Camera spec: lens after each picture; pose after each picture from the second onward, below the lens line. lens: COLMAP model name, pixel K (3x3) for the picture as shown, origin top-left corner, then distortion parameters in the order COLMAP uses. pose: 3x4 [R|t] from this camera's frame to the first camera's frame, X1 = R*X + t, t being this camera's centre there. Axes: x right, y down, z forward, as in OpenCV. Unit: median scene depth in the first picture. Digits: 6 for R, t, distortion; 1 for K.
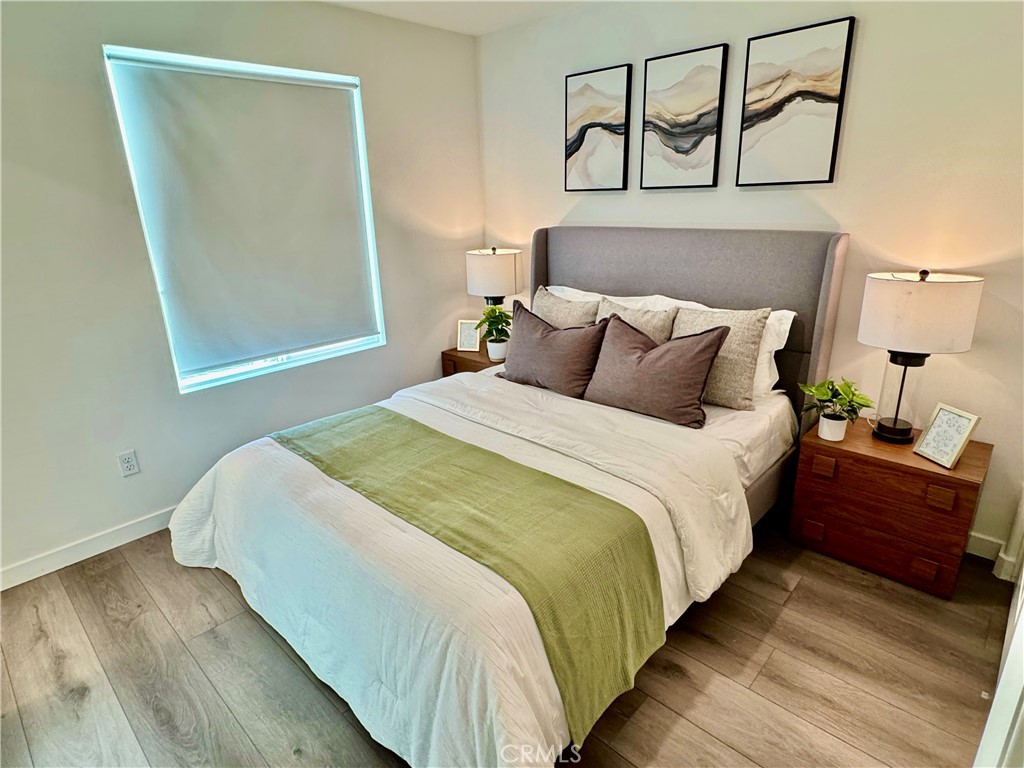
lens RADIAL K [[576.1, 0, 507.0], [0, 576.1, 380.7], [0, 0, 1]] dist [0.018612, 0.003273]
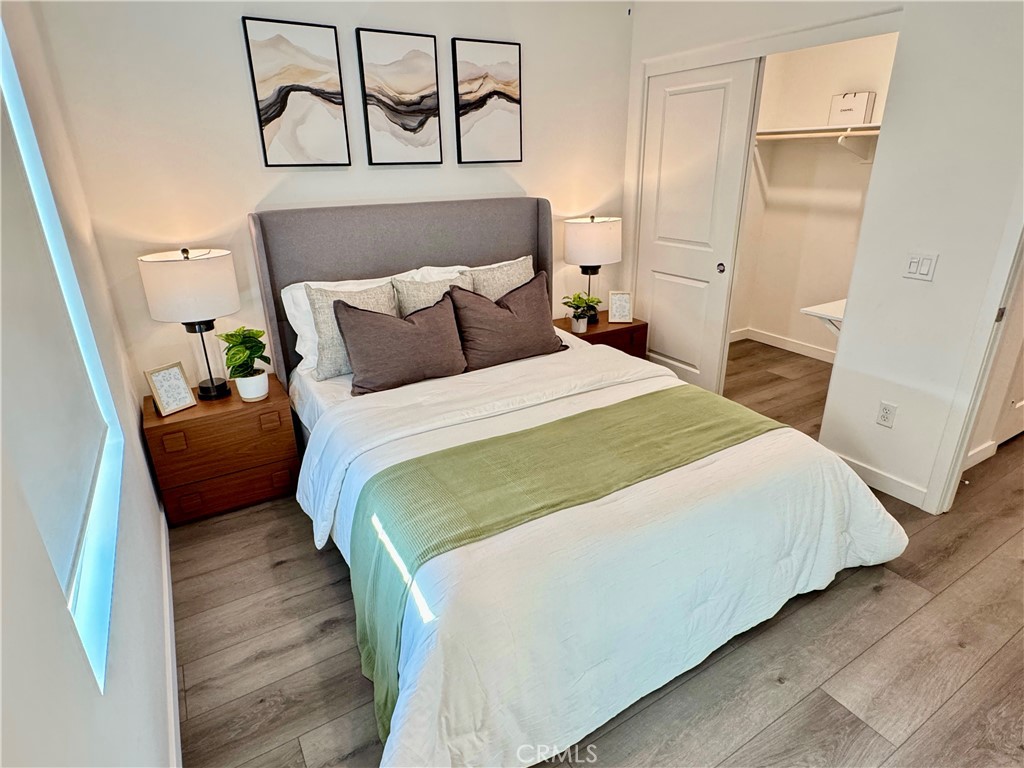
lens RADIAL K [[576.1, 0, 510.7], [0, 576.1, 378.9], [0, 0, 1]] dist [0.018612, 0.003273]
pose [[0.251969, -0.323514, 0.912058, -0.779796], [0.310470, 0.919671, 0.240443, -0.176208], [-0.916580, 0.222583, 0.332170, 0.591618]]
